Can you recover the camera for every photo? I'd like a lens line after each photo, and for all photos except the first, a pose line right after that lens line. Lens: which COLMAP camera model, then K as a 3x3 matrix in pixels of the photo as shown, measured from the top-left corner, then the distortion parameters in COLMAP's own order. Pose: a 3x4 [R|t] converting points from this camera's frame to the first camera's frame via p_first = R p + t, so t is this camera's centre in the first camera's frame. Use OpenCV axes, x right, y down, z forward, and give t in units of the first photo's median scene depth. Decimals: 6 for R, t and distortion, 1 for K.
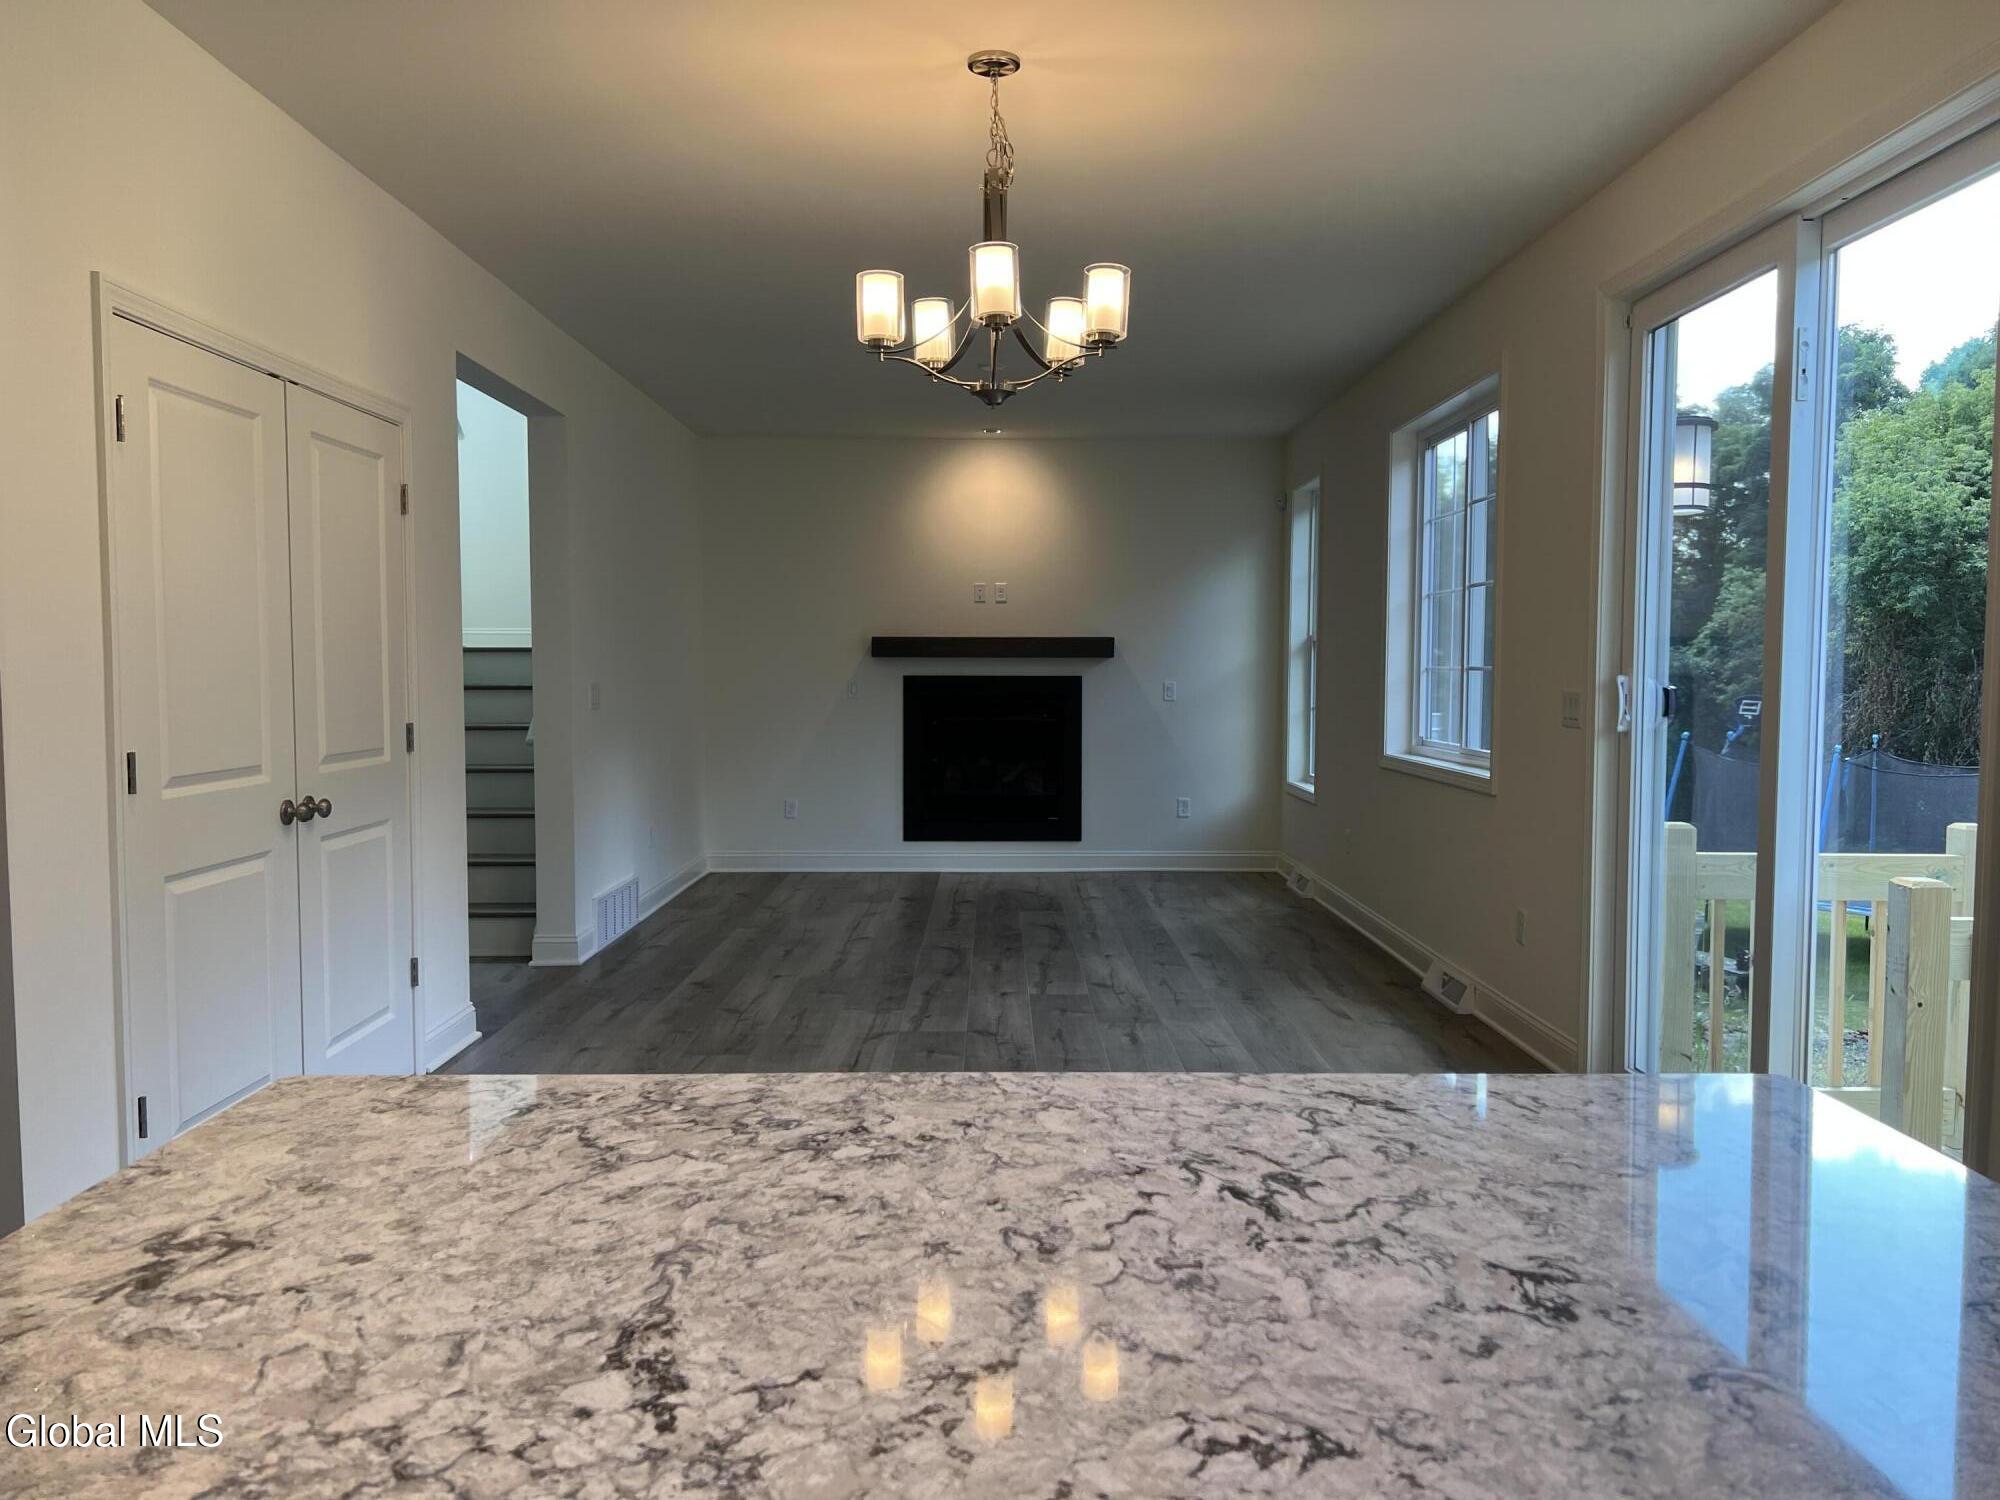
lens RADIAL K [[1498.5, 0, 995.9], [0, 1498.5, 770.2], [0, 0, 1]] dist [0.070654, -0.065318]
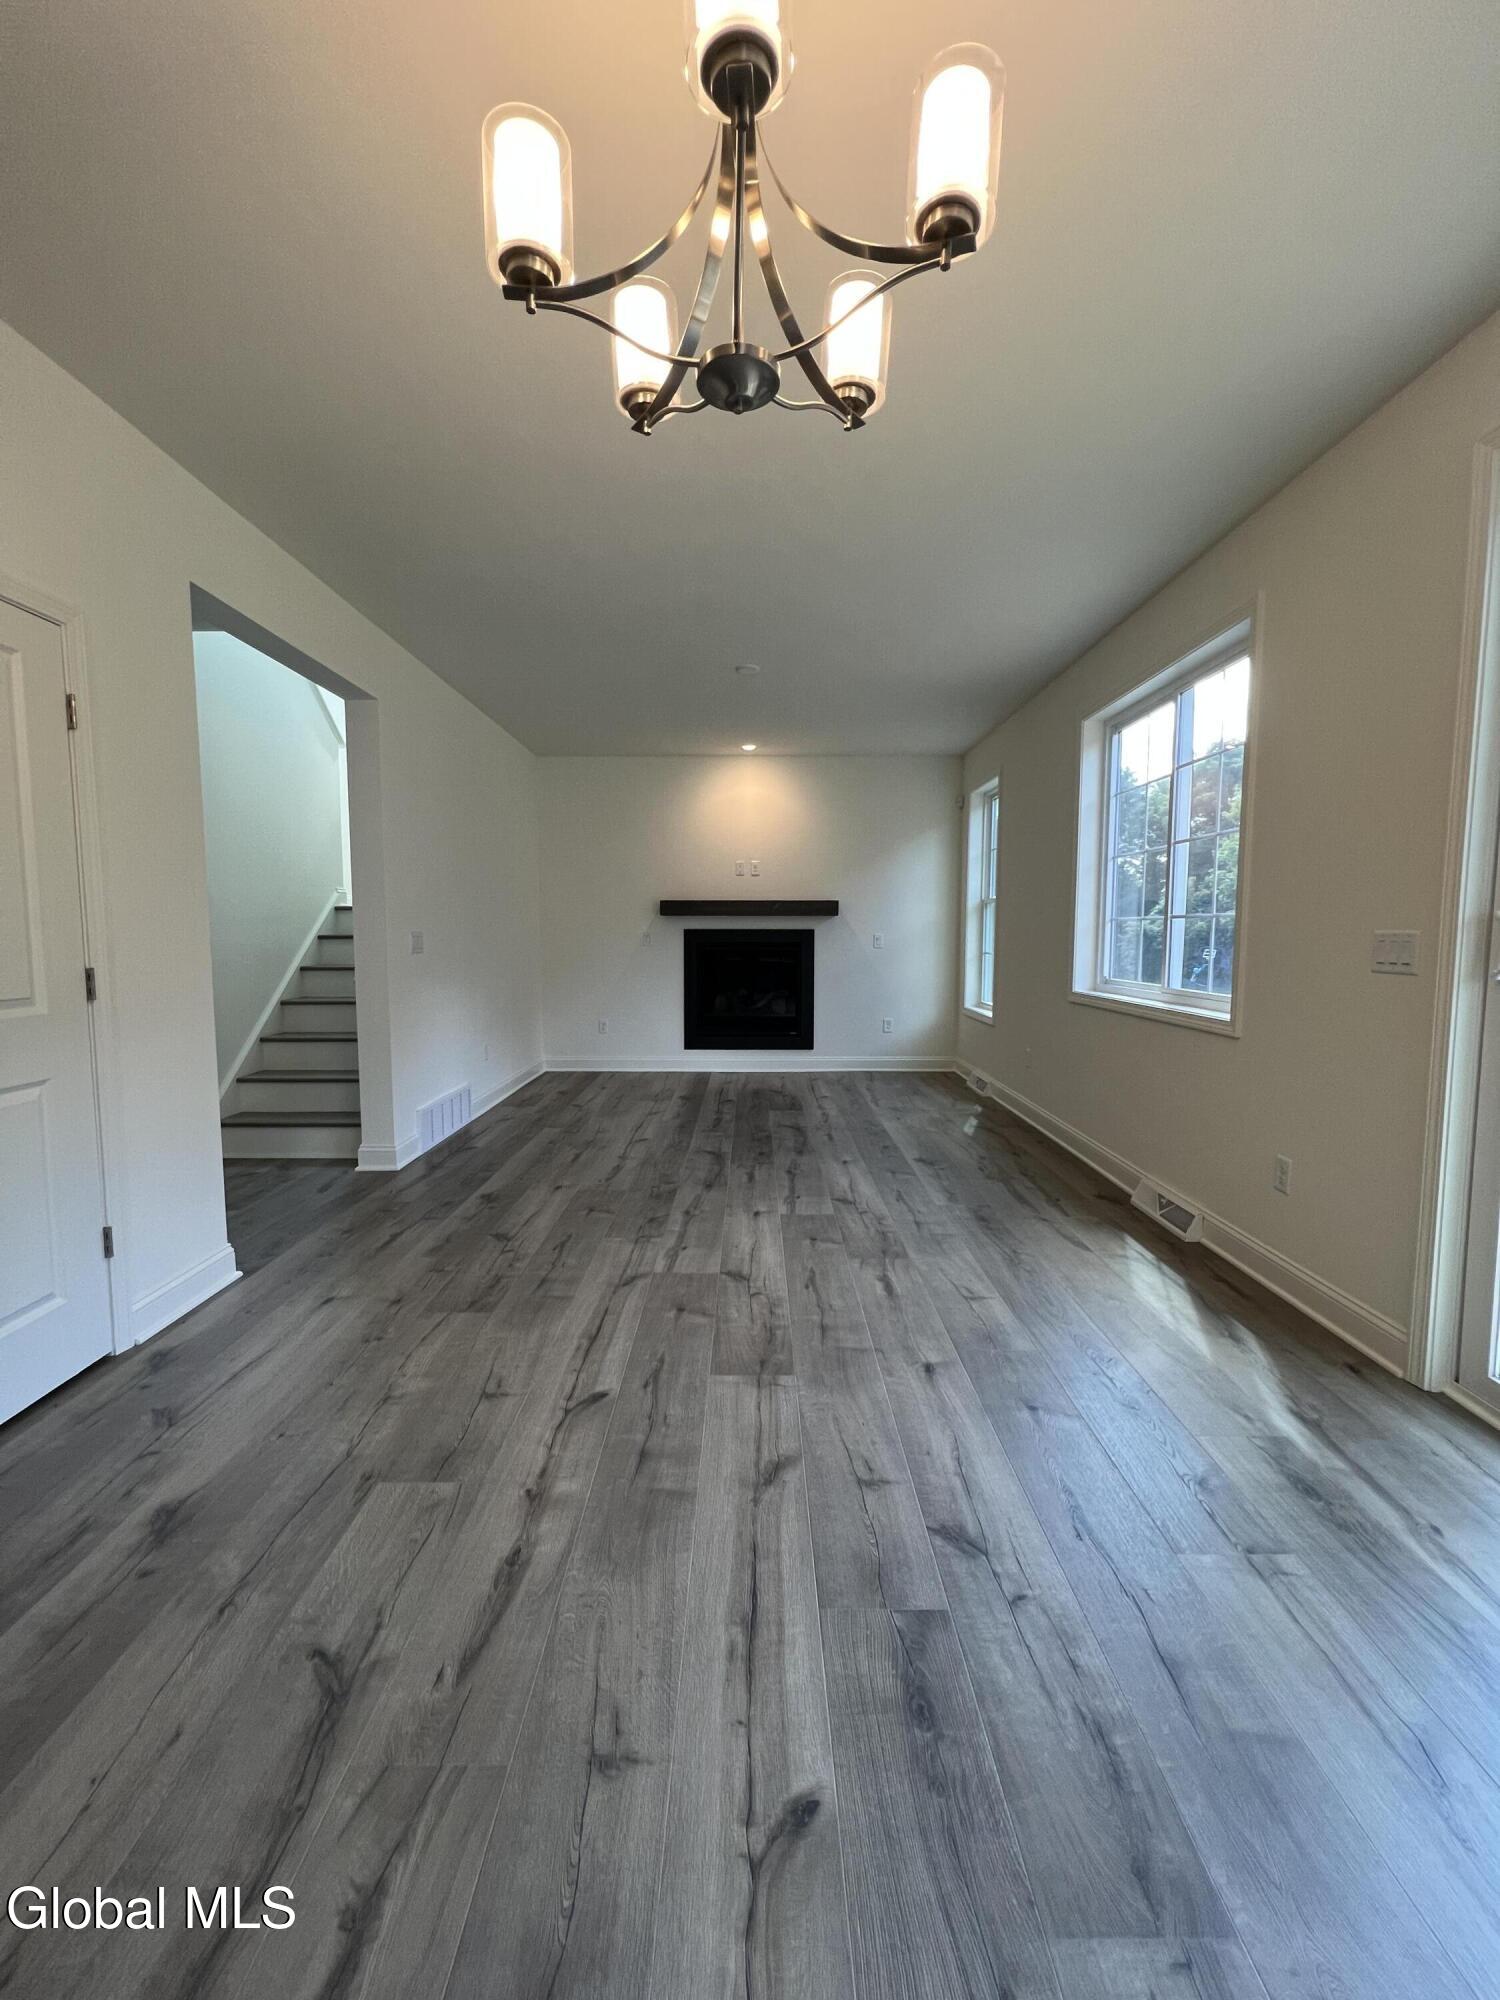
lens RADIAL K [[789.2, 0, 750.0], [0, 789.2, 1000.0], [0, 0, 1]] dist [0.001869, 0.000191]
pose [[0.999990, 0.000544, -0.004353, 0.002258], [-0.000469, 0.999850, 0.017310, -0.013791], [0.004362, -0.017308, 0.999841, 0.354094]]
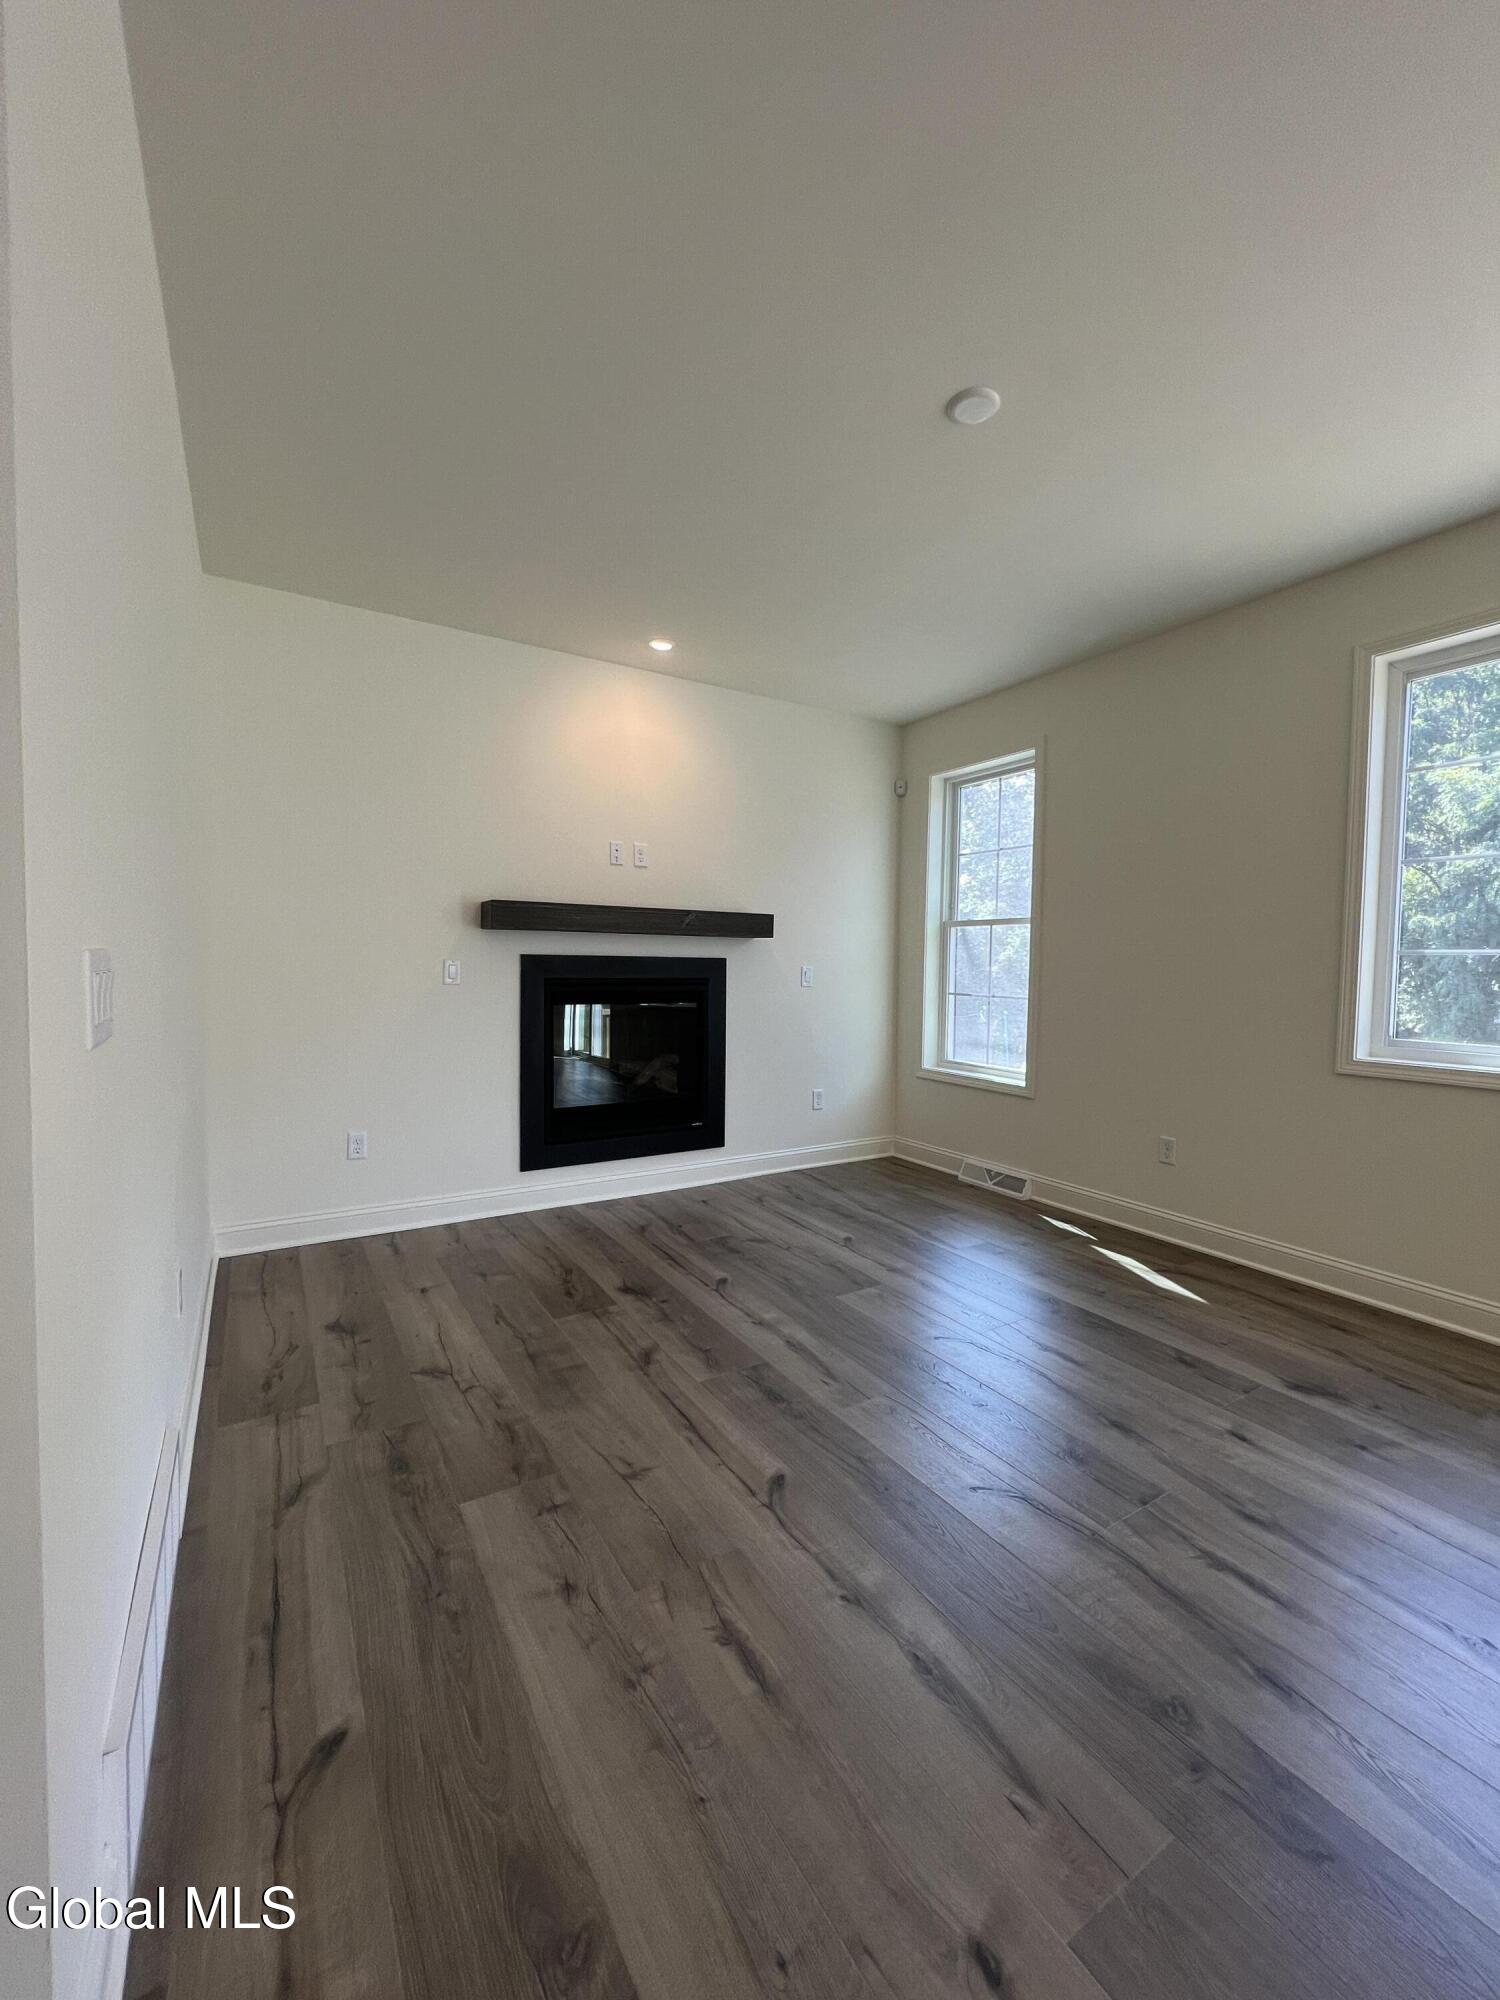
lens RADIAL K [[789.2, 0, 750.0], [0, 789.2, 1000.0], [0, 0, 1]] dist [0.001869, 0.000191]
pose [[0.850682, -0.012143, 0.525541, -0.220625], [0.021651, 0.999694, -0.011947, -0.041469], [-0.525235, 0.021542, 0.850684, 0.765621]]
